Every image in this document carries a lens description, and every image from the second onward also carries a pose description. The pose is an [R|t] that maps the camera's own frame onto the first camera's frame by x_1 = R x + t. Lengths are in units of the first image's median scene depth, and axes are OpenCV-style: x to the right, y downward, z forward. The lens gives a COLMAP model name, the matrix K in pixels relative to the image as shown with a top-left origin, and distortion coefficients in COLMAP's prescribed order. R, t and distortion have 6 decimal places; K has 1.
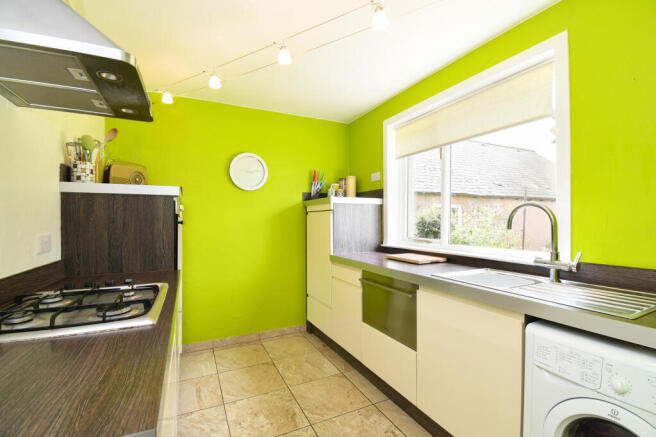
lens RADIAL K [[293.0, 0, 331.0], [0, 293.0, 222.5], [0, 0, 1]] dist [0.001073, -0.014335]
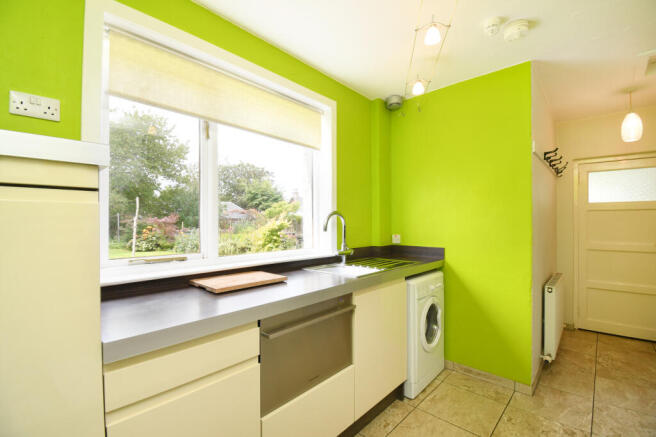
lens RADIAL K [[293.0, 0, 331.0], [0, 293.0, 222.5], [0, 0, 1]] dist [0.001073, -0.014335]
pose [[-0.382469, 0.000075, 0.923968, -0.540774], [0.009304, 0.999950, 0.003770, -0.017776], [-0.923922, 0.010039, -0.382450, 1.397803]]
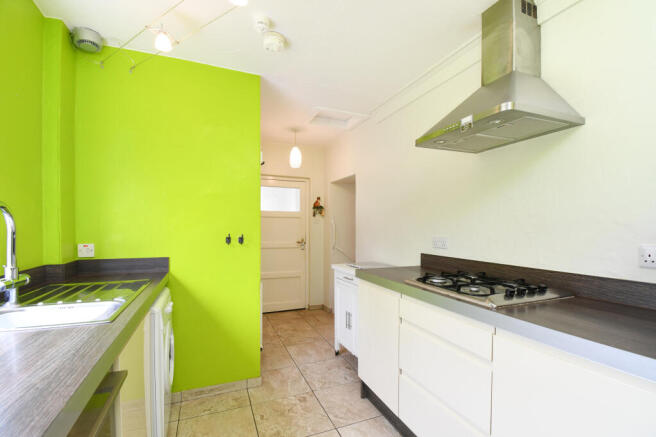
lens RADIAL K [[294.7, 0, 330.4], [0, 294.7, 230.7], [0, 0, 1]] dist [0.001450, -0.016065]
pose [[-0.999721, -0.009670, 0.021547, -0.093772], [-0.009222, 0.999741, 0.020812, -0.017310], [-0.021743, 0.020607, -0.999551, 1.483250]]
